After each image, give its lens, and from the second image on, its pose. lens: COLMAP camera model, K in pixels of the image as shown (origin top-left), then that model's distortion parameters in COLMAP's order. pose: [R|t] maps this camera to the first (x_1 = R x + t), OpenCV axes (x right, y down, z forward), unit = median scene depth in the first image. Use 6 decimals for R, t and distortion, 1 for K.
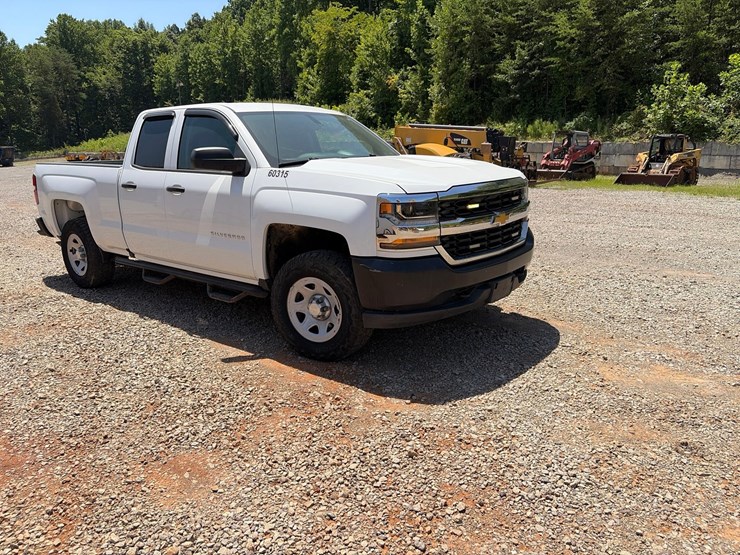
lens RADIAL K [[560.4, 0, 370.0], [0, 560.4, 277.5], [0, 0, 1]] dist [0.056306, -0.059847]
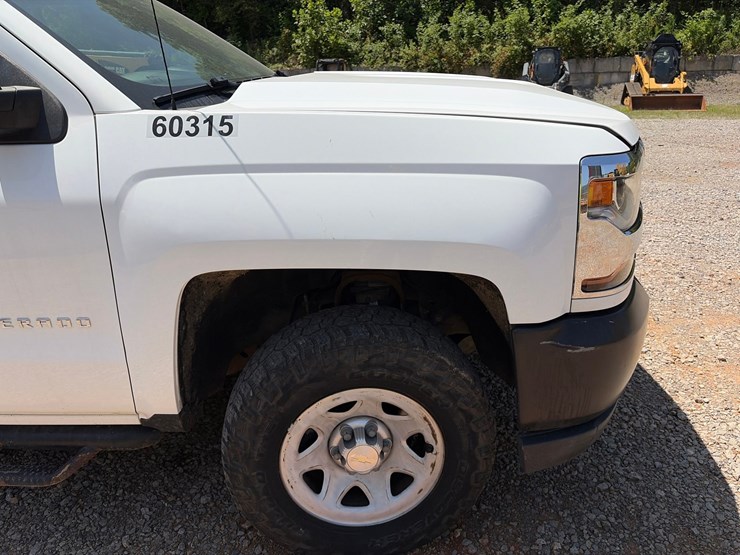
lens RADIAL K [[563.8, 0, 366.8], [0, 563.8, 280.4], [0, 0, 1]] dist [0.052176, -0.060932]
pose [[0.810087, -0.224699, 0.541544, -0.265089], [0.161594, 0.973440, 0.162176, -0.123297], [-0.563601, -0.043866, 0.824881, 0.606832]]
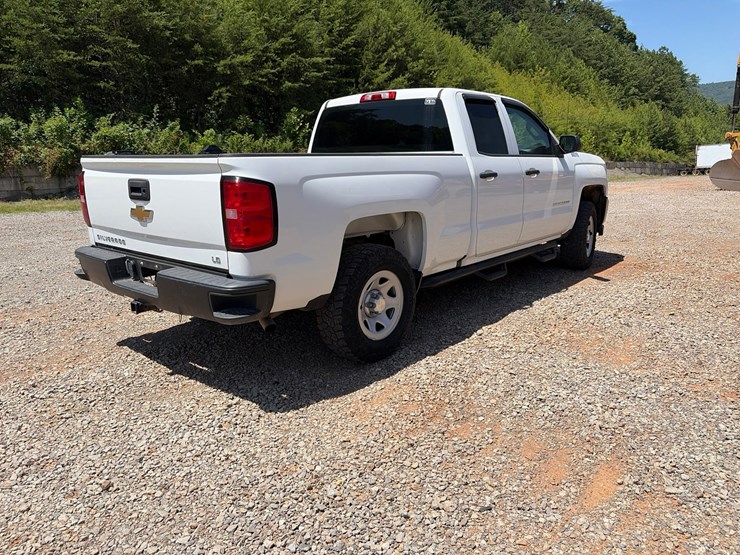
lens RADIAL K [[560.4, 0, 370.0], [0, 560.4, 277.5], [0, 0, 1]] dist [0.056306, -0.059847]
pose [[0.007327, -0.193882, 0.980997, -1.581570], [0.246074, 0.951206, 0.186156, -0.262539], [-0.969223, 0.240034, 0.054679, 1.401124]]
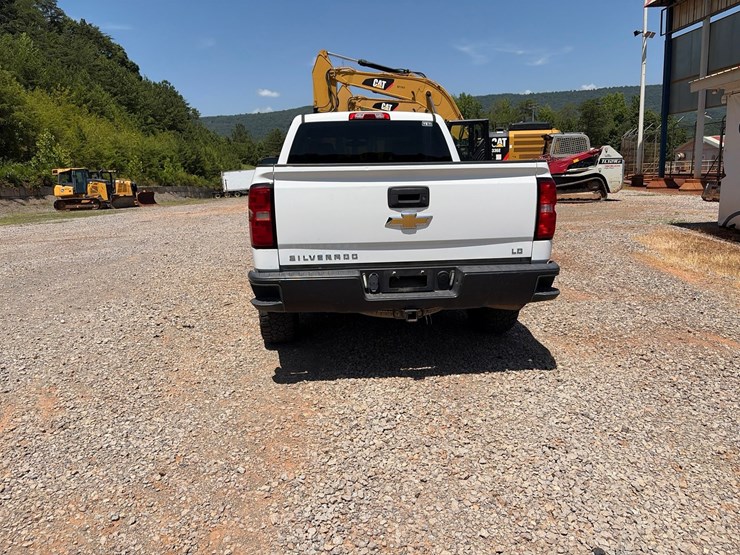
lens RADIAL K [[560.4, 0, 370.0], [0, 560.4, 277.5], [0, 0, 1]] dist [0.056306, -0.059847]
pose [[-0.720569, -0.094454, 0.686920, -1.303719], [0.193779, 0.923773, 0.330294, -0.470724], [-0.665755, 0.371110, -0.647339, 2.286137]]
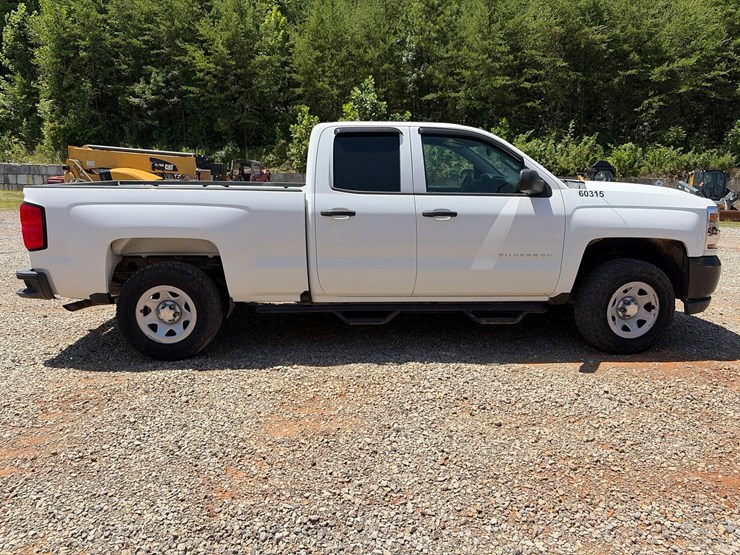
lens RADIAL K [[563.8, 0, 366.8], [0, 563.8, 280.4], [0, 0, 1]] dist [0.052176, -0.060932]
pose [[0.742607, -0.107460, 0.661050, -1.159653], [0.136853, 0.990565, 0.007288, -0.078614], [-0.655596, 0.085055, 0.750307, 0.434624]]
